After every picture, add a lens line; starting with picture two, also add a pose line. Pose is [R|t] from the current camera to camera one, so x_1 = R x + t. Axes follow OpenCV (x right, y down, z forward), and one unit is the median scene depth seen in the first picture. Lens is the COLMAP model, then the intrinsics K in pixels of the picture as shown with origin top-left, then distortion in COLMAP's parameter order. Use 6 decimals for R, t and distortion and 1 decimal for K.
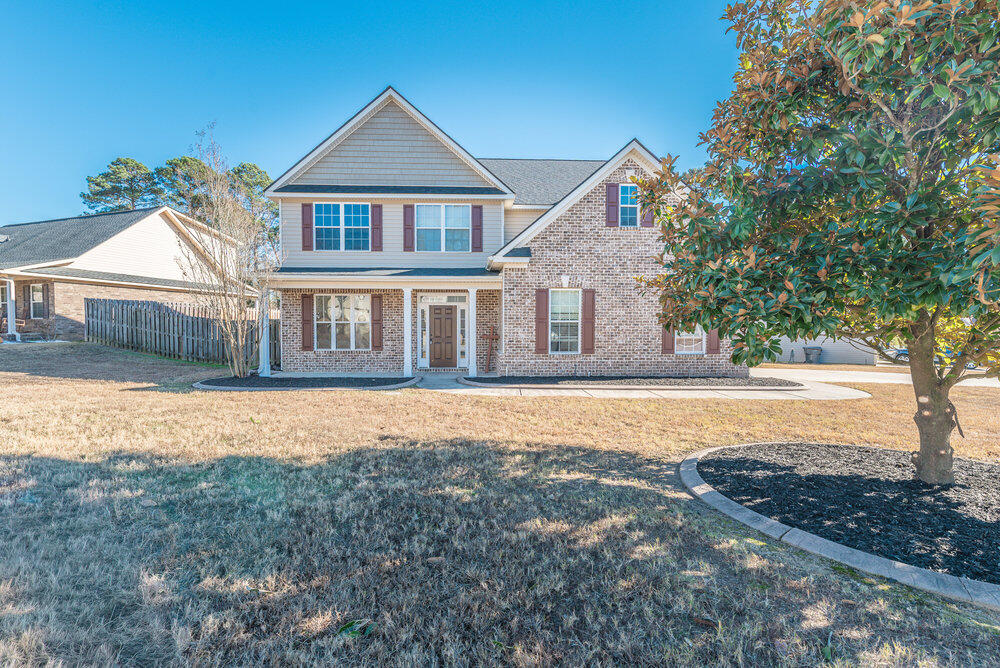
lens RADIAL K [[426.3, 0, 475.2], [0, 426.3, 337.5], [0, 0, 1]] dist [0.001427, 0.000030]
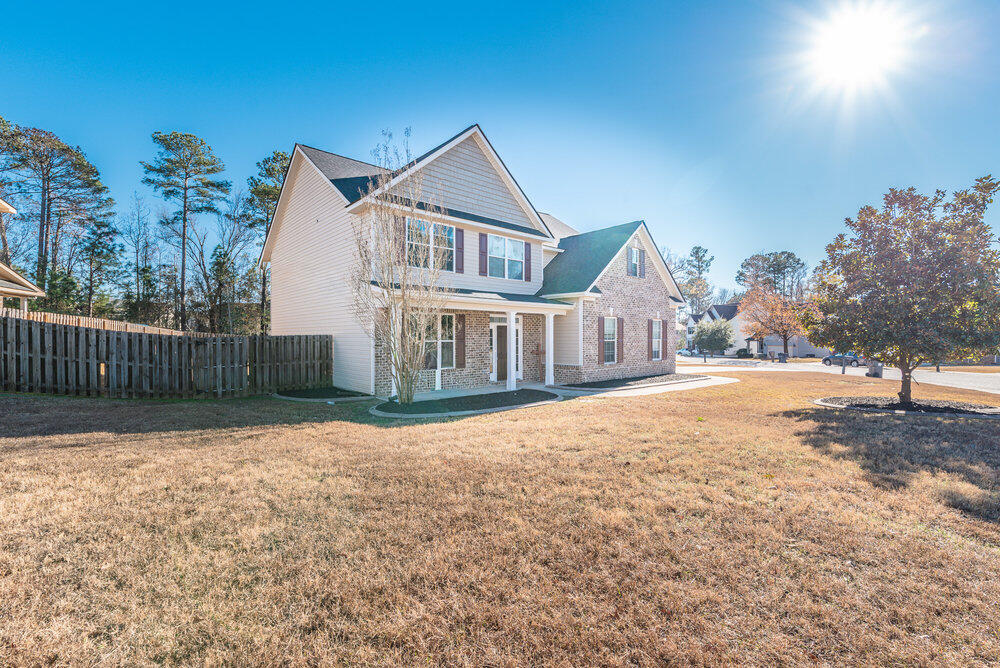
lens RADIAL K [[432.6, 0, 500.0], [0, 432.6, 334.0], [0, 0, 1]] dist [-0.000144, 0.000018]
pose [[0.761753, 0.004377, 0.647853, -0.842471], [0.016610, 0.999517, -0.026283, -0.023406], [-0.647655, 0.030782, 0.761312, 0.135078]]
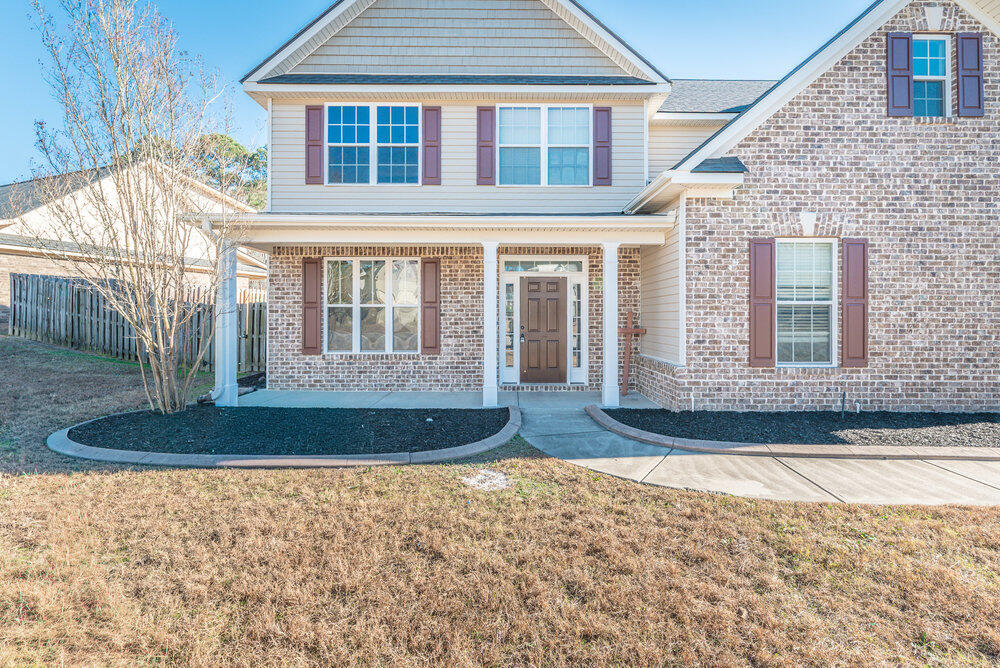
lens RADIAL K [[432.4, 0, 505.0], [0, 432.4, 312.1], [0, 0, 1]] dist [0.002371, 0.000335]
pose [[0.999872, 0.001484, -0.015918, -0.120064], [-0.002015, 0.999439, -0.033434, -0.007388], [0.015859, 0.033462, 0.999314, 0.413178]]
